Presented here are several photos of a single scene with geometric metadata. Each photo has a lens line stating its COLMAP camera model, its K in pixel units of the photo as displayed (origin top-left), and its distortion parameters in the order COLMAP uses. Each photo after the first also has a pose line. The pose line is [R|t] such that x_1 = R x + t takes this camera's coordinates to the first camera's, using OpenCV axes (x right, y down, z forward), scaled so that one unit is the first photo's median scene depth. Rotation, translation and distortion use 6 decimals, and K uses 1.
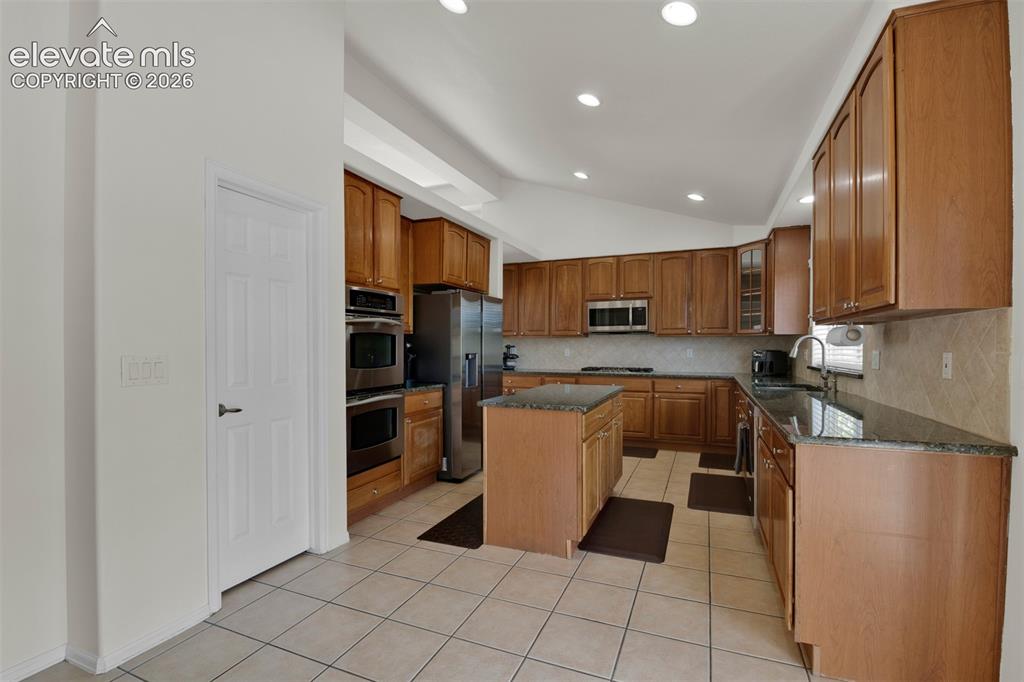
lens RADIAL K [[448.6, 0, 532.7], [0, 448.6, 345.3], [0, 0, 1]] dist [-0.000846, -0.000999]
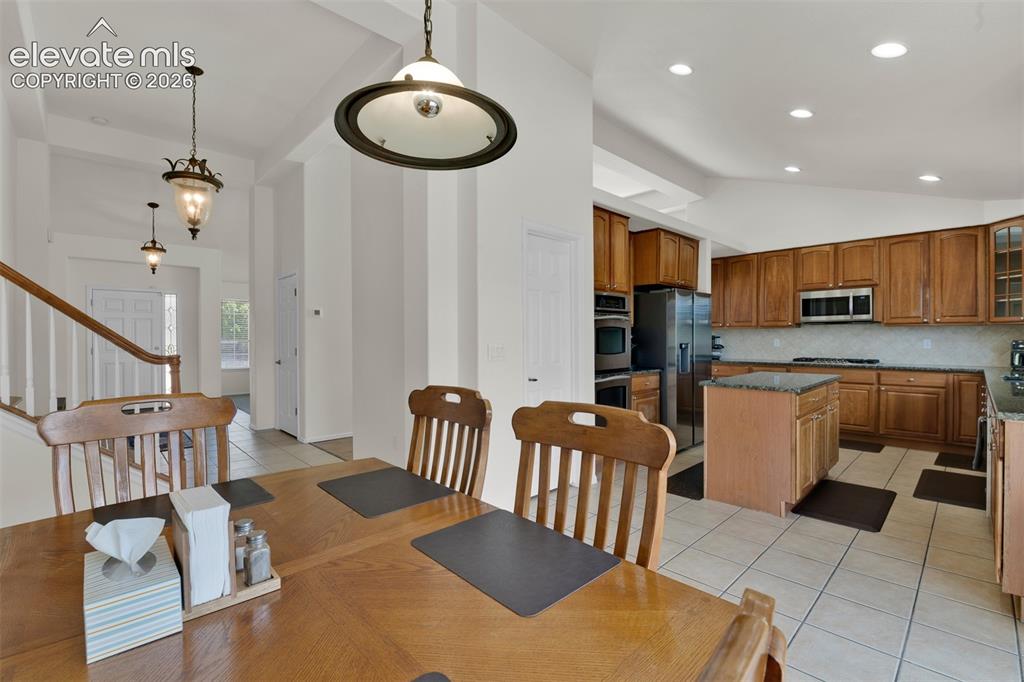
lens RADIAL K [[454.7, 0, 534.8], [0, 454.7, 339.4], [0, 0, 1]] dist [-0.001436, -0.012691]
pose [[0.919167, -0.001005, -0.393867, -0.030814], [0.003797, 0.999973, 0.006310, -0.000607], [0.393850, -0.007296, 0.919146, -0.219675]]
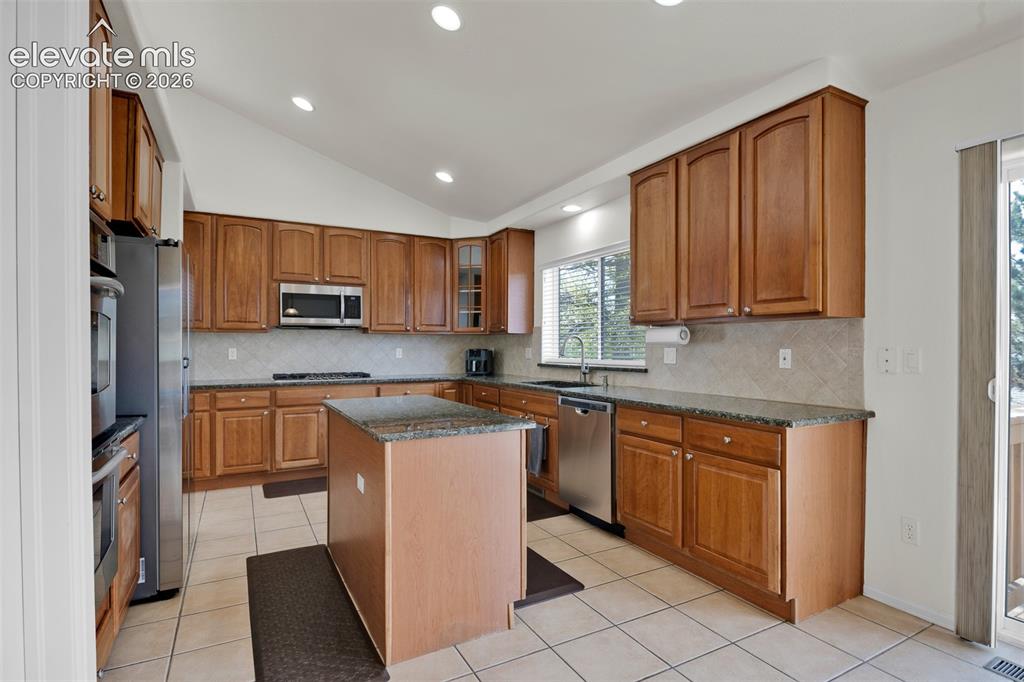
lens RADIAL K [[502.3, 0, 506.7], [0, 502.3, 349.3], [0, 0, 1]] dist [0.001294, -0.000202]
pose [[0.650473, -0.005461, 0.759510, -0.353003], [-0.001308, 0.999965, 0.008309, 0.002519], [-0.759528, -0.006398, 0.650443, 0.293548]]
